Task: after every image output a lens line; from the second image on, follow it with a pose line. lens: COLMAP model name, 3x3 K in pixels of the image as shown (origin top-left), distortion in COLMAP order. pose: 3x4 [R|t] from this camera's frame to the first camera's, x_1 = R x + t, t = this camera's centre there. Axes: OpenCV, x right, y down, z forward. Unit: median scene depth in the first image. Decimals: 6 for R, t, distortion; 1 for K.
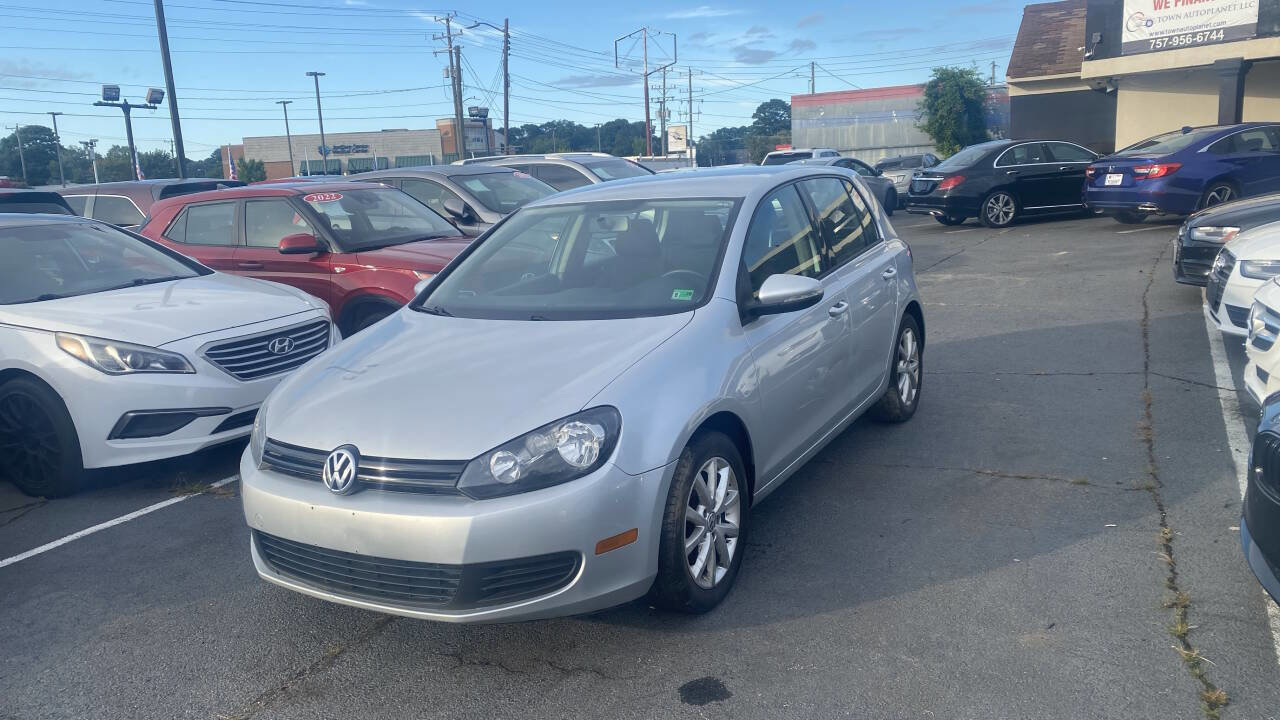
lens RADIAL K [[971.6, 0, 624.5], [0, 971.6, 350.0], [0, 0, 1]] dist [0.034540, -0.026871]
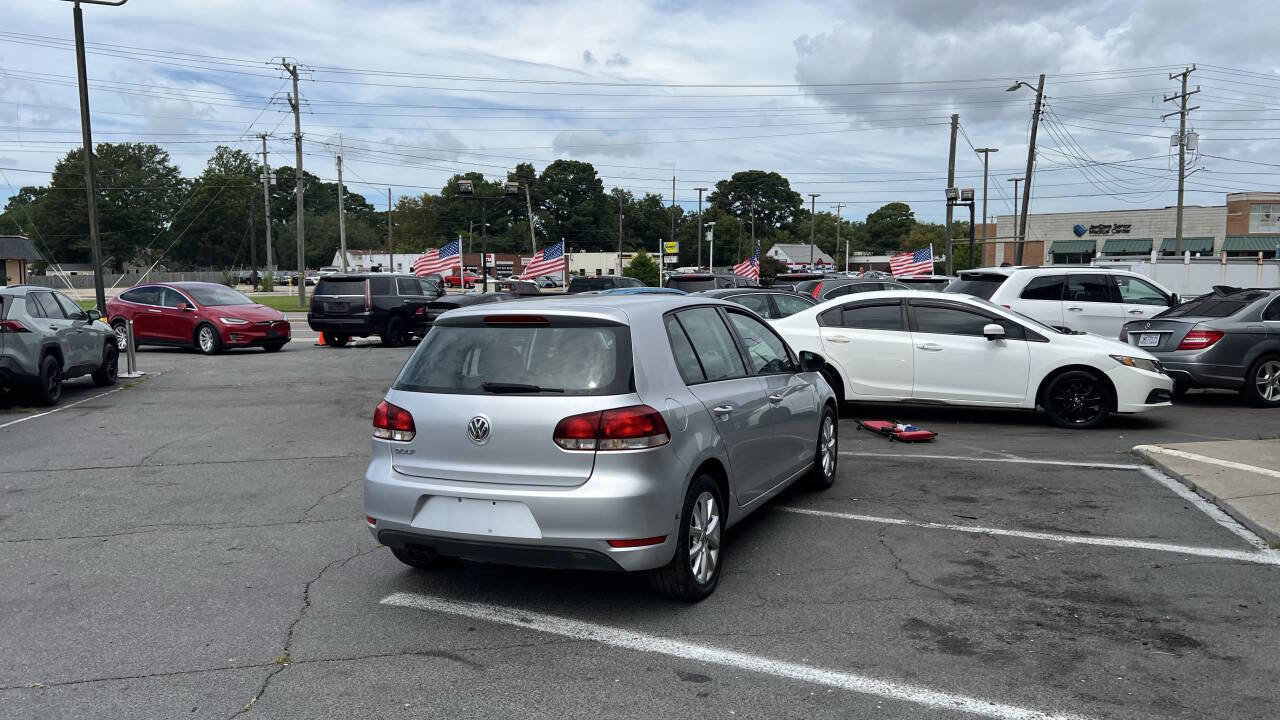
lens RADIAL K [[954.9, 0, 640.0], [0, 954.9, 360.0], [0, 0, 1]] dist [0.069817, -0.073369]
pose [[0.662145, 0.116962, -0.740192, 0.645928], [-0.161951, 0.986737, 0.011045, -0.176430], [0.731667, 0.112561, 0.672305, 0.672222]]
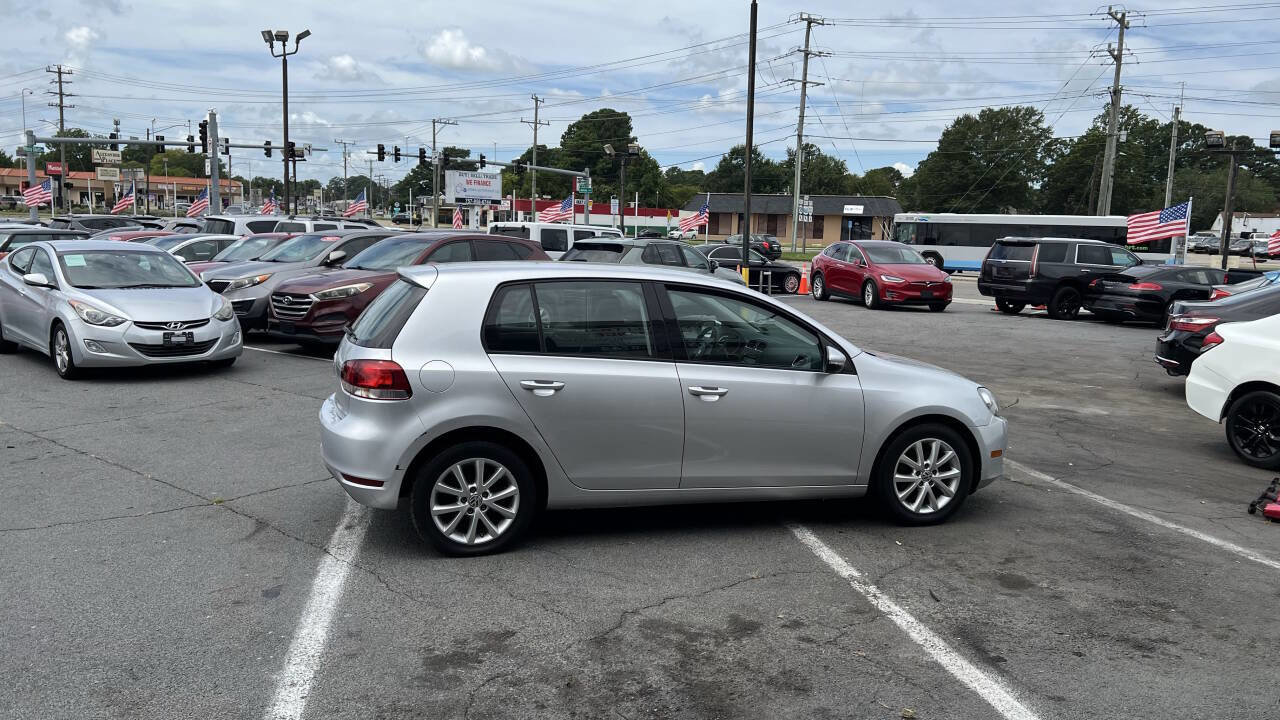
lens RADIAL K [[968.9, 0, 644.8], [0, 968.9, 354.9], [0, 0, 1]] dist [0.044840, -0.044826]
pose [[-0.122712, 0.183669, -0.975299, 0.720104], [-0.202177, 0.957491, 0.205754, -0.232876], [0.971631, 0.222431, -0.080362, 0.924245]]
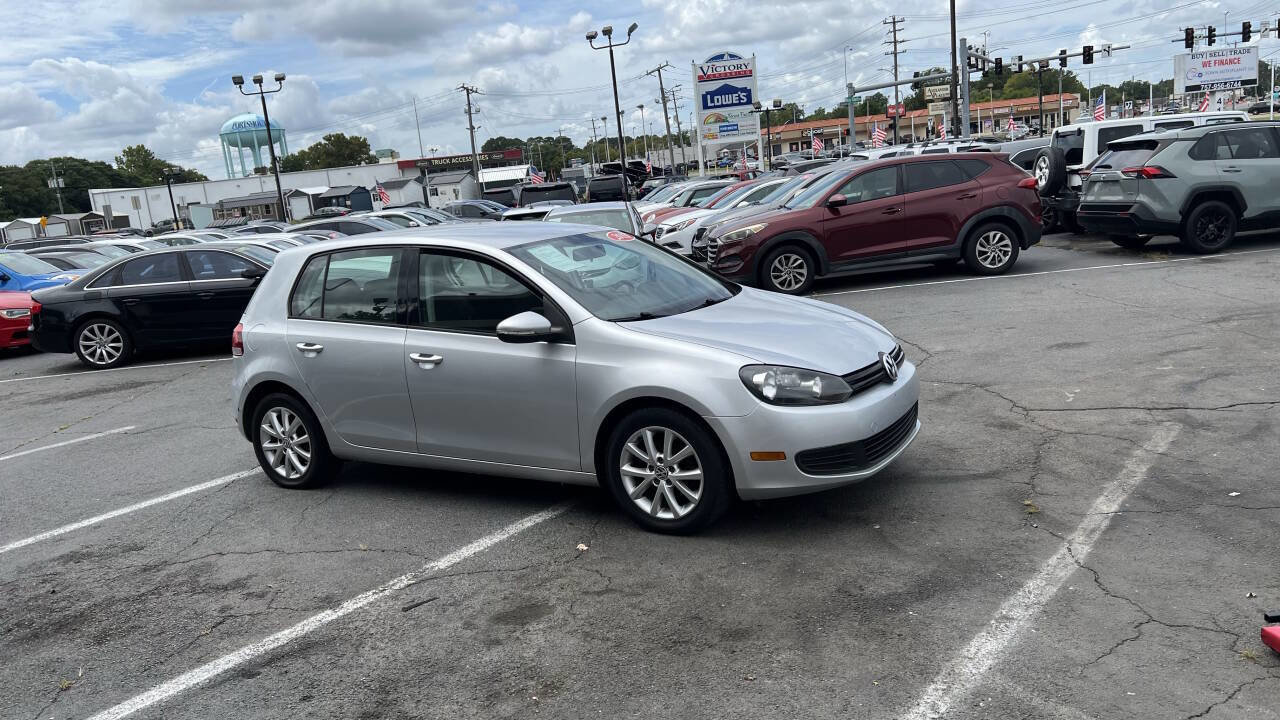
lens RADIAL K [[966.1, 0, 631.1], [0, 966.1, 347.0], [0, 0, 1]] dist [0.050028, -0.054200]
pose [[-0.812855, 0.238515, -0.531392, 0.541649], [0.044328, 0.935000, 0.351867, -0.267705], [0.580777, 0.262461, -0.770592, 1.174465]]
